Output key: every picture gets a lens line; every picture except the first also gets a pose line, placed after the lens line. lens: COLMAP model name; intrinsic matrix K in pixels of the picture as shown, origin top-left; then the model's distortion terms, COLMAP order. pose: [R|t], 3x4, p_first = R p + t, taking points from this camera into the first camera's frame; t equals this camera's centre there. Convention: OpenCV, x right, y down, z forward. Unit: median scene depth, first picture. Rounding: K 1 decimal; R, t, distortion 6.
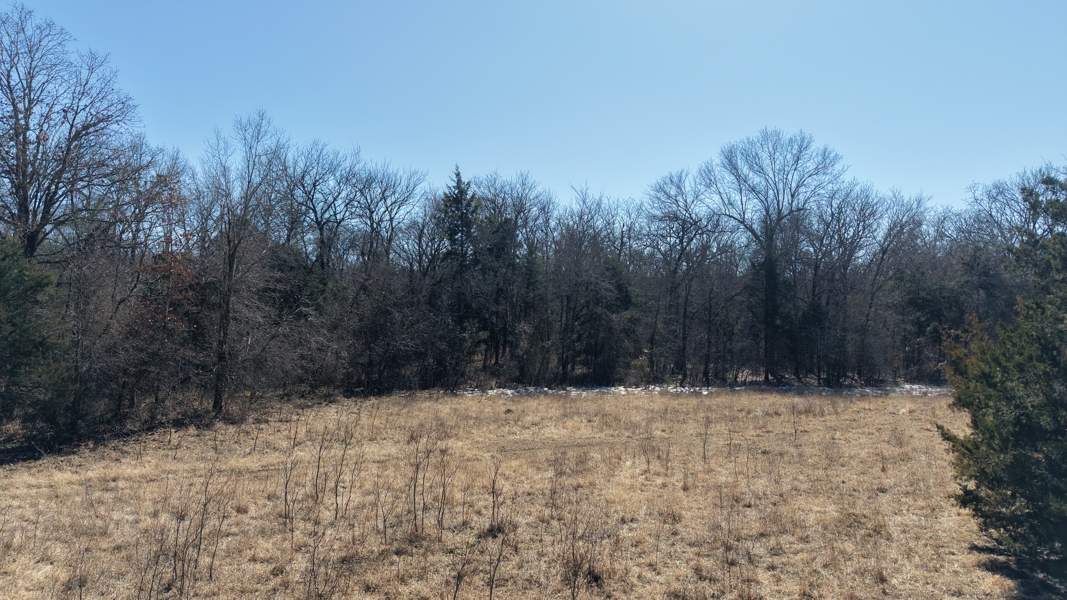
lens RADIAL K [[764.7, 0, 534.4], [0, 764.7, 302.6], [0, 0, 1]] dist [0.124155, -0.050921]
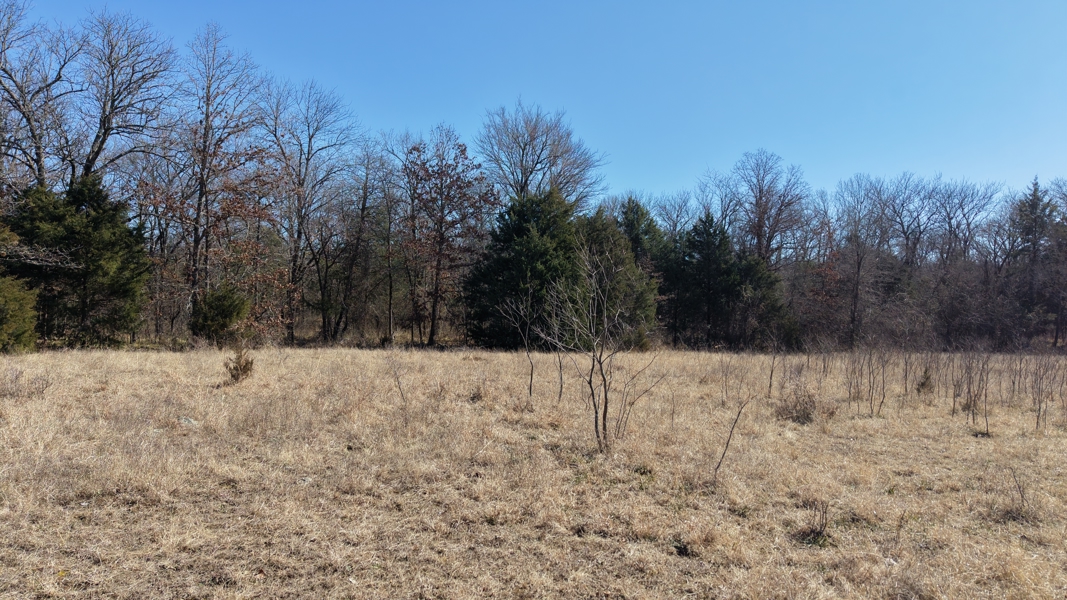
lens RADIAL K [[764.7, 0, 534.4], [0, 764.7, 302.6], [0, 0, 1]] dist [0.124155, -0.050921]
pose [[0.770004, 0.009219, -0.637973, 0.094742], [-0.002440, 0.999931, 0.011504, 0.004931], [0.638034, -0.007302, 0.769973, -0.453735]]
